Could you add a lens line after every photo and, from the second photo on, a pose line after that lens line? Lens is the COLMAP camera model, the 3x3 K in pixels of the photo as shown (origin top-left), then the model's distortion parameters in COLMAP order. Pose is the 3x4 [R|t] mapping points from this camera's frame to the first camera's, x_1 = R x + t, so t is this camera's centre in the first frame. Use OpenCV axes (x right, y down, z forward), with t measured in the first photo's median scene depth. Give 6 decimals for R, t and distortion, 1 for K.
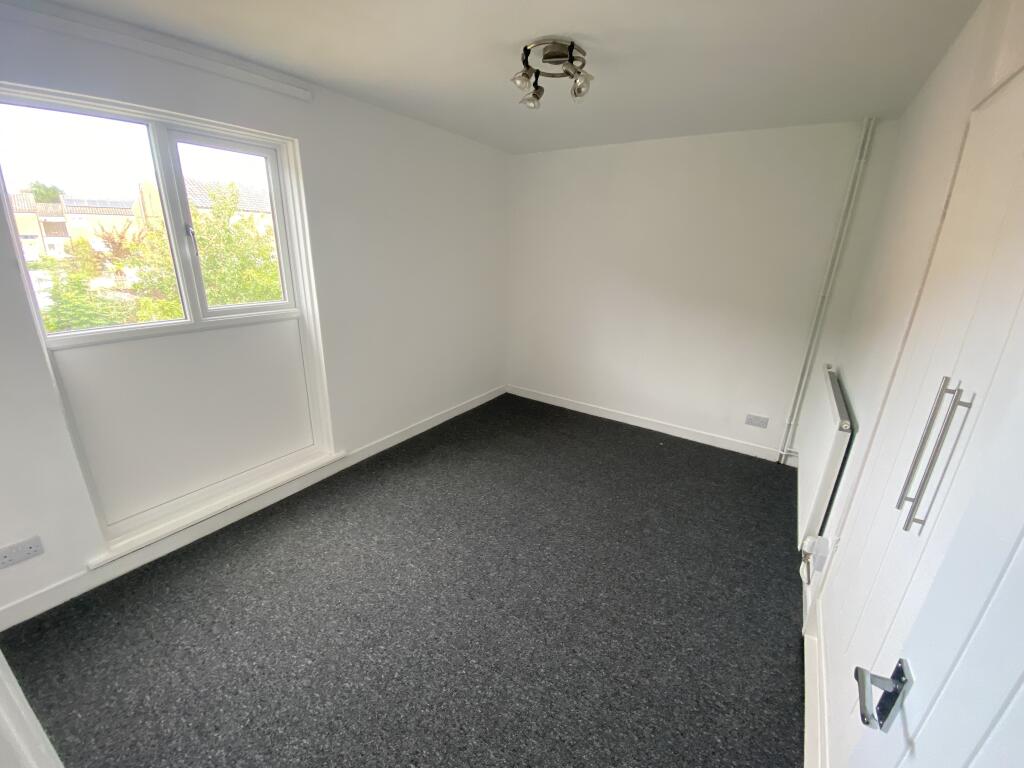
lens RADIAL K [[415.6, 0, 511.3], [0, 415.6, 390.0], [0, 0, 1]] dist [-0.030380, -0.000642]
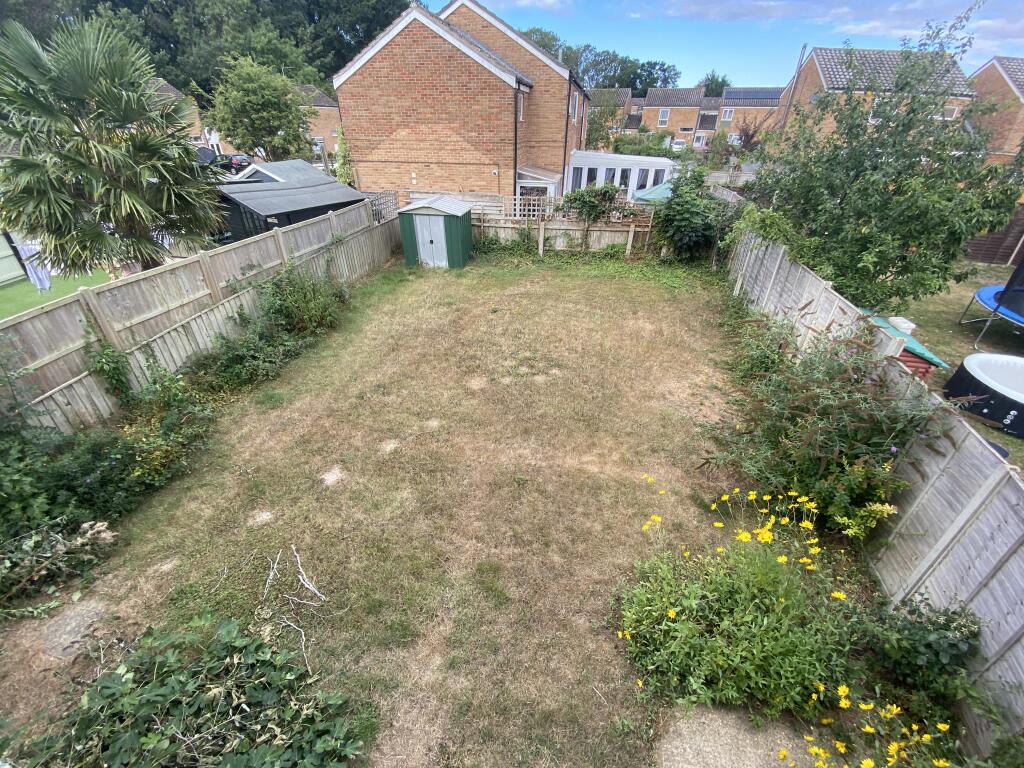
lens RADIAL K [[415.6, 0, 510.1], [0, 415.6, 387.1], [0, 0, 1]] dist [-0.030380, -0.000642]
pose [[0.353890, 0.469160, -0.809105, -0.142184], [-0.296850, 0.876701, 0.378517, -0.042709], [0.886928, 0.106230, 0.449526, 0.142426]]
